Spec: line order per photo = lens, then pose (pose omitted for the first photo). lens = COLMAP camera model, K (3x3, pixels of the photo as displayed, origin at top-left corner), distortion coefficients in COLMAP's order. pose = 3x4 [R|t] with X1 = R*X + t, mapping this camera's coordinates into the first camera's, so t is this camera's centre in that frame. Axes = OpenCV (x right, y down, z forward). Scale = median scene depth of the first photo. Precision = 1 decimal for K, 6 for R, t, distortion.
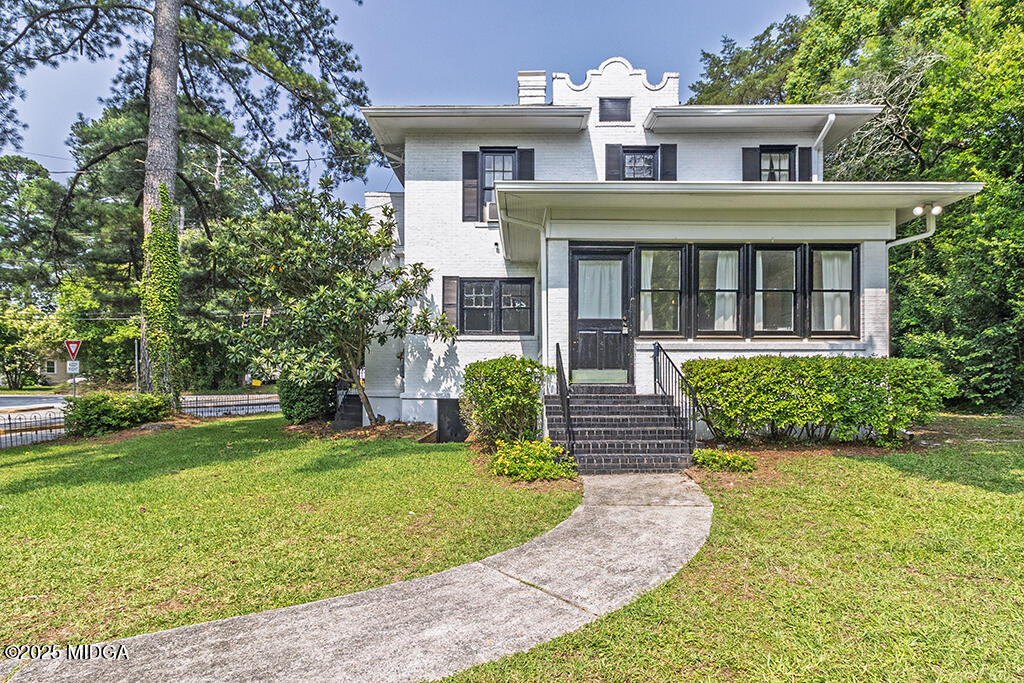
lens RADIAL K [[538.7, 0, 515.3], [0, 538.7, 382.6], [0, 0, 1]] dist [0.000065, 0.001201]
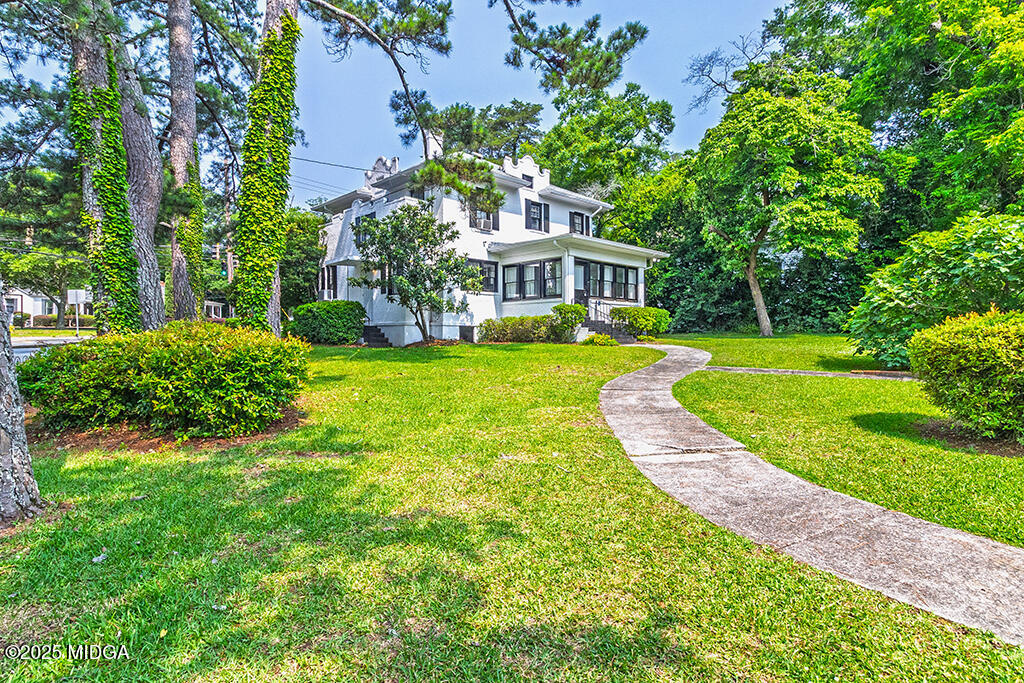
lens RADIAL K [[538.7, 0, 510.2], [0, 538.7, 332.9], [0, 0, 1]] dist [0.000065, 0.001201]
pose [[0.719885, 0.005480, 0.694072, -1.735742], [0.006032, 0.999882, -0.014151, 0.110648], [-0.694068, 0.014374, 0.719766, -0.529247]]
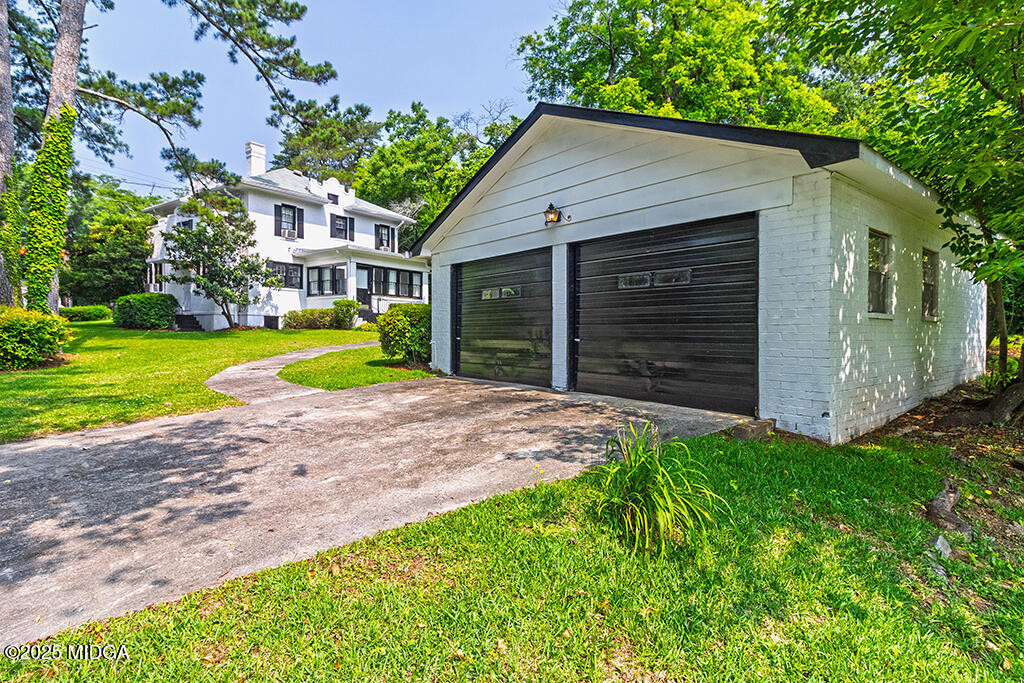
lens RADIAL K [[538.7, 0, 514.7], [0, 538.7, 335.4], [0, 0, 1]] dist [0.000065, 0.001201]
pose [[0.580043, 0.002026, 0.814583, -1.853232], [0.000425, 0.999996, -0.002789, 0.162755], [-0.814586, 0.001964, 0.580040, -1.515186]]
